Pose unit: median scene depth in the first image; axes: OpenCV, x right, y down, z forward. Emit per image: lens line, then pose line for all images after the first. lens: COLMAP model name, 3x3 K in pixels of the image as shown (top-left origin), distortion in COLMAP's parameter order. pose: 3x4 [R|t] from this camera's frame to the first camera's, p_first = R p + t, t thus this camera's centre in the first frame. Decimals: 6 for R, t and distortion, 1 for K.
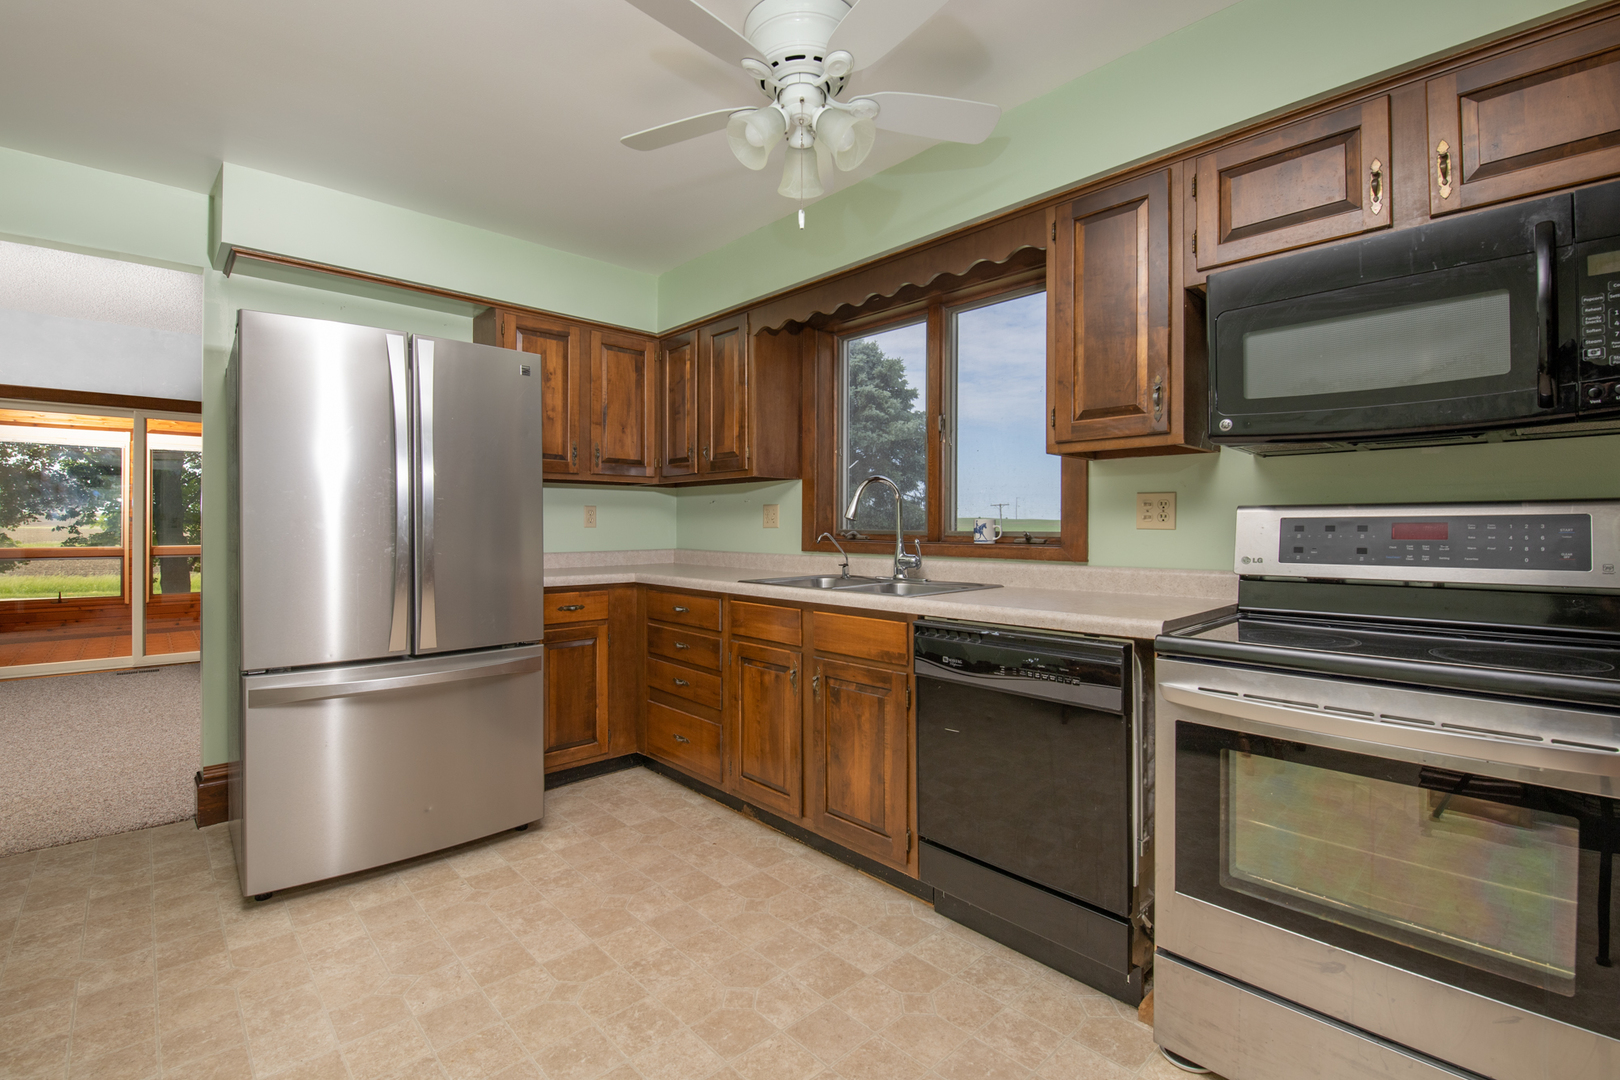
lens RADIAL K [[717.1, 0, 794.6], [0, 717.1, 523.7], [0, 0, 1]] dist [0.001276, -0.008587]
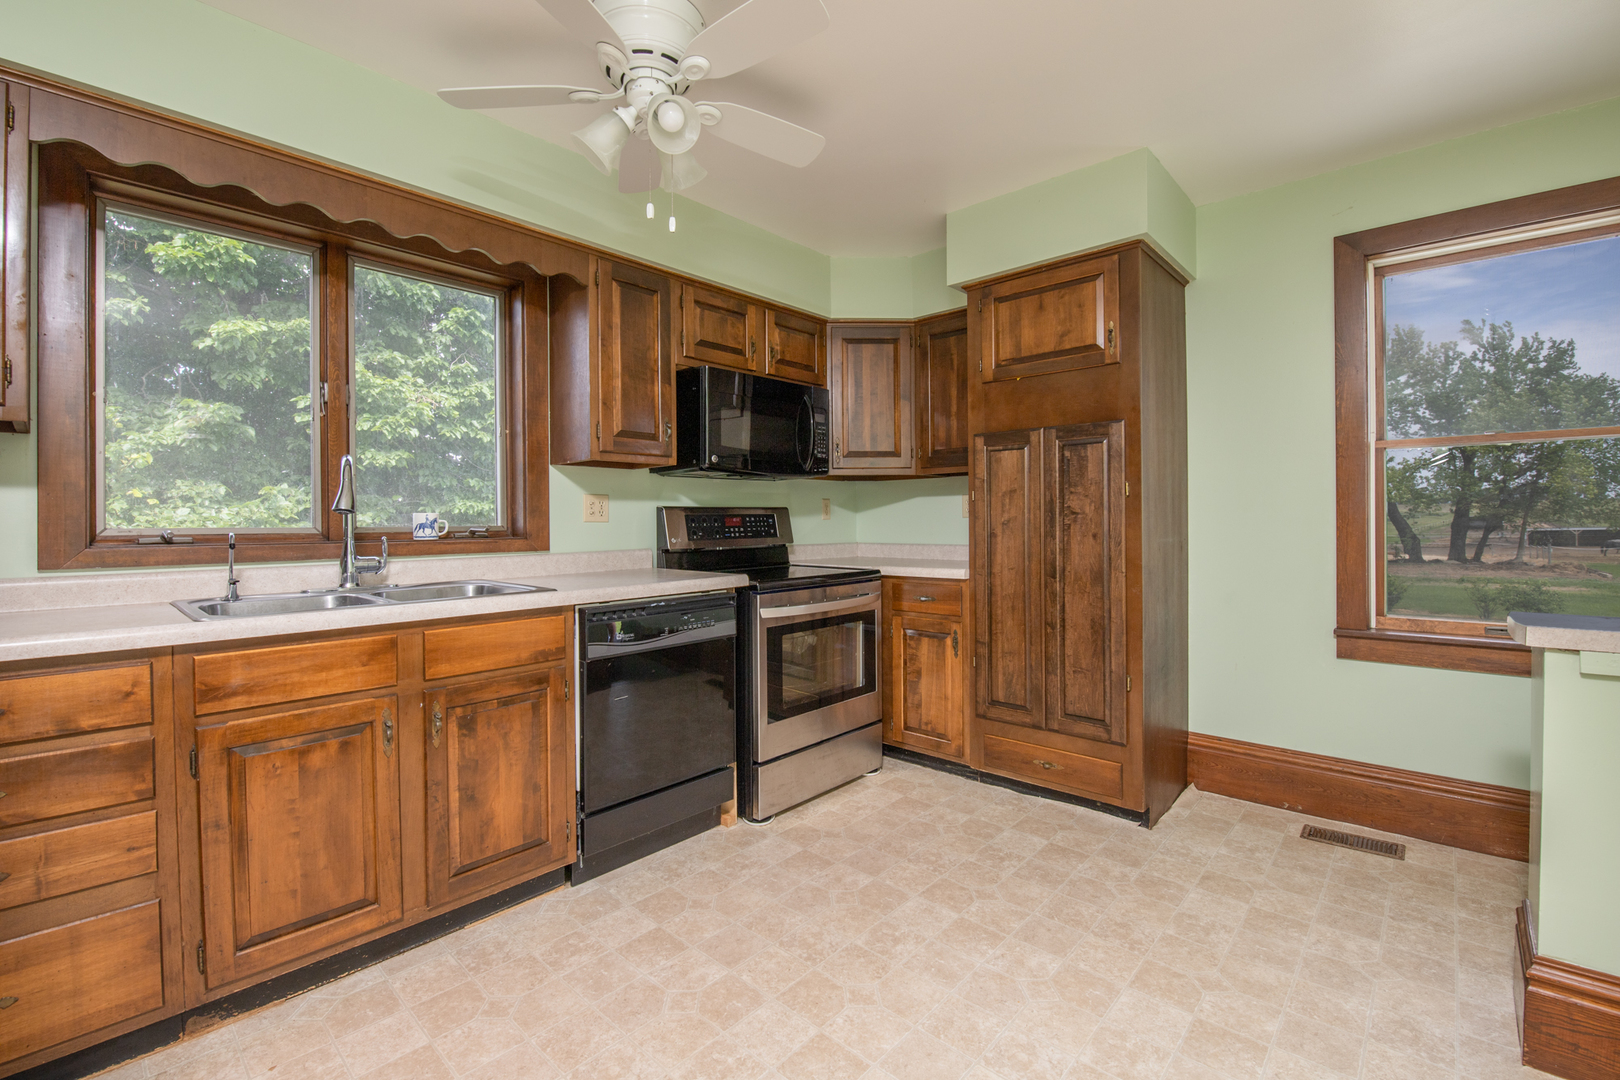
lens RADIAL K [[717.1, 0, 794.6], [0, 717.1, 523.7], [0, 0, 1]] dist [0.001276, -0.008587]
pose [[-0.089697, -0.001319, 0.995968, -0.884885], [0.005933, 0.999981, 0.001858, 0.009825], [-0.995951, 0.006076, -0.089687, 0.776696]]
